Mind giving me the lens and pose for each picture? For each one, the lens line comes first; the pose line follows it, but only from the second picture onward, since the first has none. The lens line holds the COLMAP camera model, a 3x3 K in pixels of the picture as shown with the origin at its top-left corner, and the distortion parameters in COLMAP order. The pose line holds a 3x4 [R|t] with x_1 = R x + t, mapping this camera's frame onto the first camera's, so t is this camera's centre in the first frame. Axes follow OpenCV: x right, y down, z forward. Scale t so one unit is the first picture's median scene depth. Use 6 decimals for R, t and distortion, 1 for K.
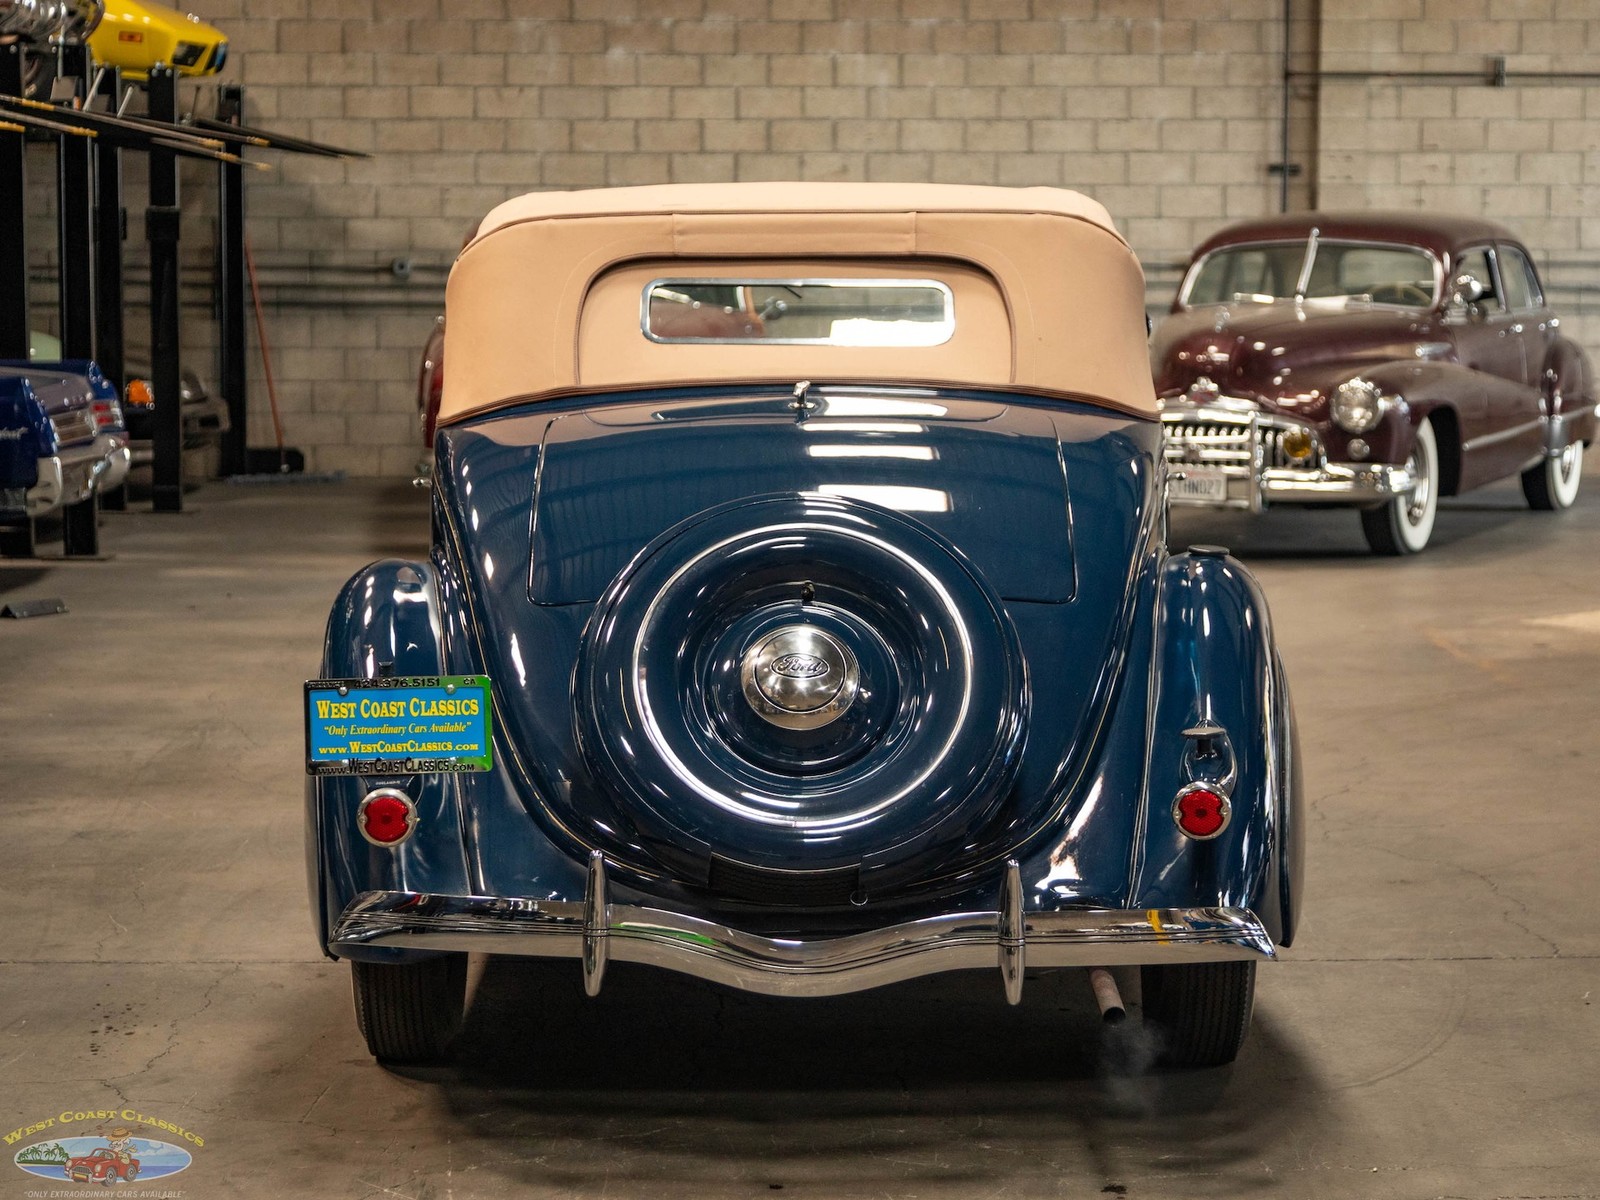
lens RADIAL K [[3592.1, 0, 800.0], [0, 3592.1, 600.0], [0, 0, 1]] dist [-0.012806, -0.155291]
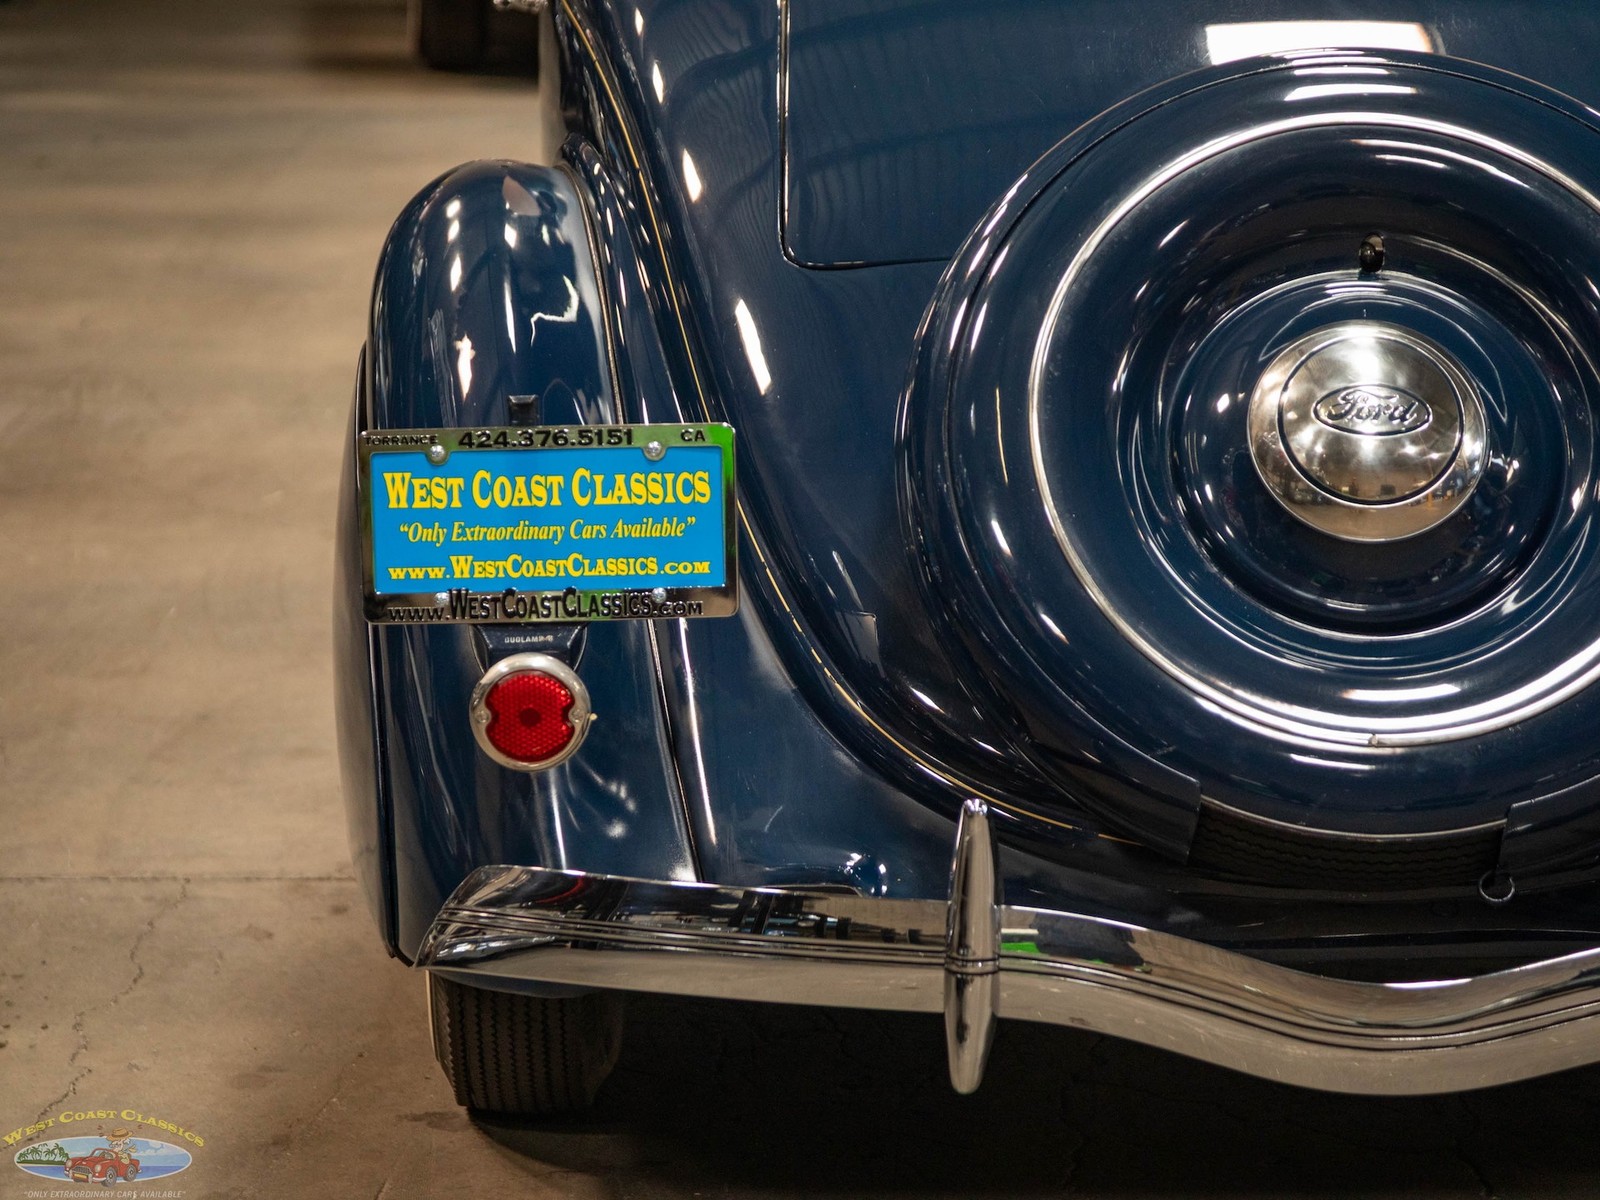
lens RADIAL K [[4941.9, 0, 800.0], [0, 4941.9, 600.0], [0, 0, 1]] dist [-0.075056, 1.076982]
pose [[0.999966, 0.002475, -0.007815, -0.071770], [-0.001676, 0.994913, 0.100727, -0.023340], [0.008024, -0.100710, 0.994883, 0.320370]]
